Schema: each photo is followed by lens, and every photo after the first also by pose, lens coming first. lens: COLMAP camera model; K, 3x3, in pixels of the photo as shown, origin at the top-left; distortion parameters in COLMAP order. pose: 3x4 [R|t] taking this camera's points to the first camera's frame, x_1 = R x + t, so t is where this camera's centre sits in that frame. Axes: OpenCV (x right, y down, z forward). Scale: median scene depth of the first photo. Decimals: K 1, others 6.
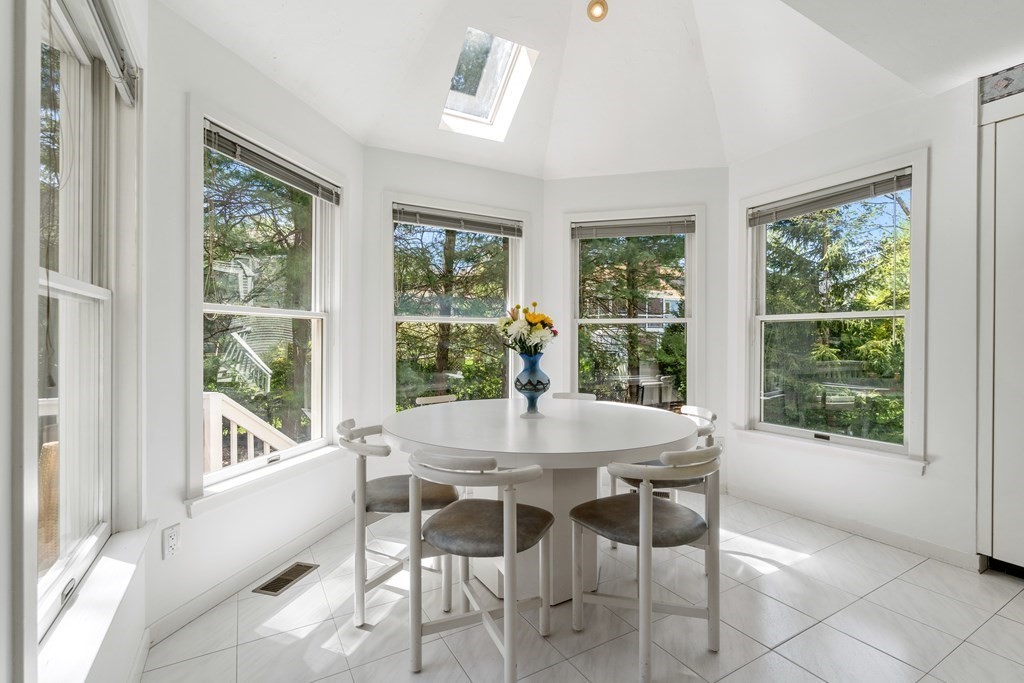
lens RADIAL K [[465.6, 0, 511.6], [0, 465.6, 336.5], [0, 0, 1]] dist [-0.004471, 0.000819]
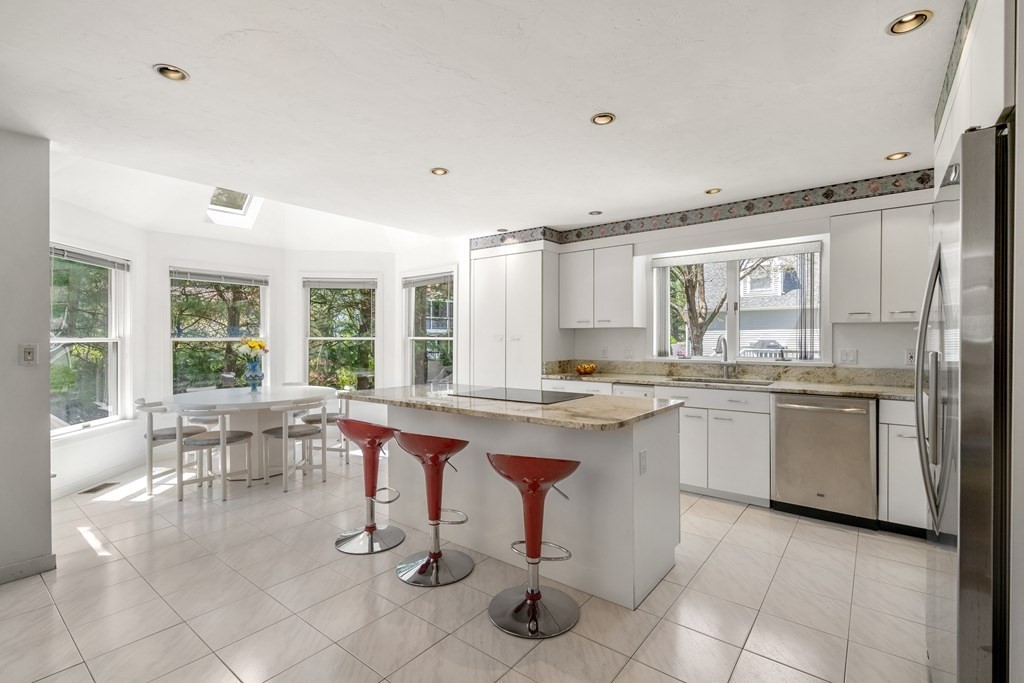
lens RADIAL K [[465.6, 0, 514.5], [0, 465.6, 339.0], [0, 0, 1]] dist [-0.004471, 0.000819]
pose [[0.930171, -0.004190, 0.367103, 0.334278], [0.001110, 0.999962, 0.008602, -0.070933], [-0.367125, -0.007594, 0.930141, -1.183565]]
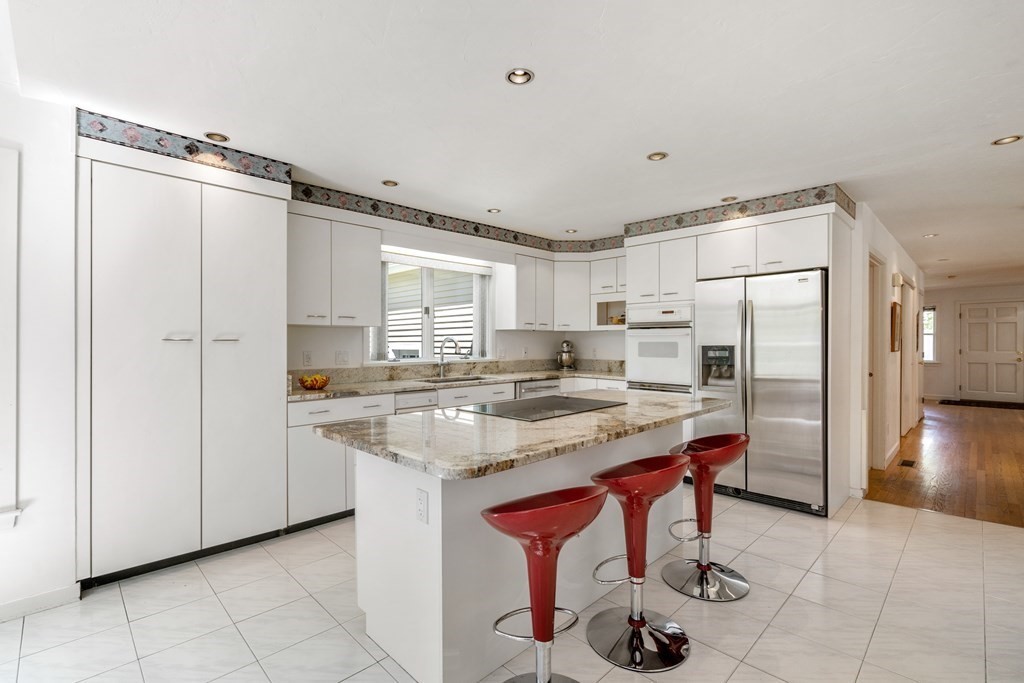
lens RADIAL K [[465.6, 0, 513.4], [0, 465.6, 340.2], [0, 0, 1]] dist [-0.004471, 0.000819]
pose [[-0.247588, -0.000026, 0.968865, -0.187357], [-0.008486, 0.999962, -0.002141, -0.056273], [-0.968828, -0.008752, -0.247579, 0.308185]]
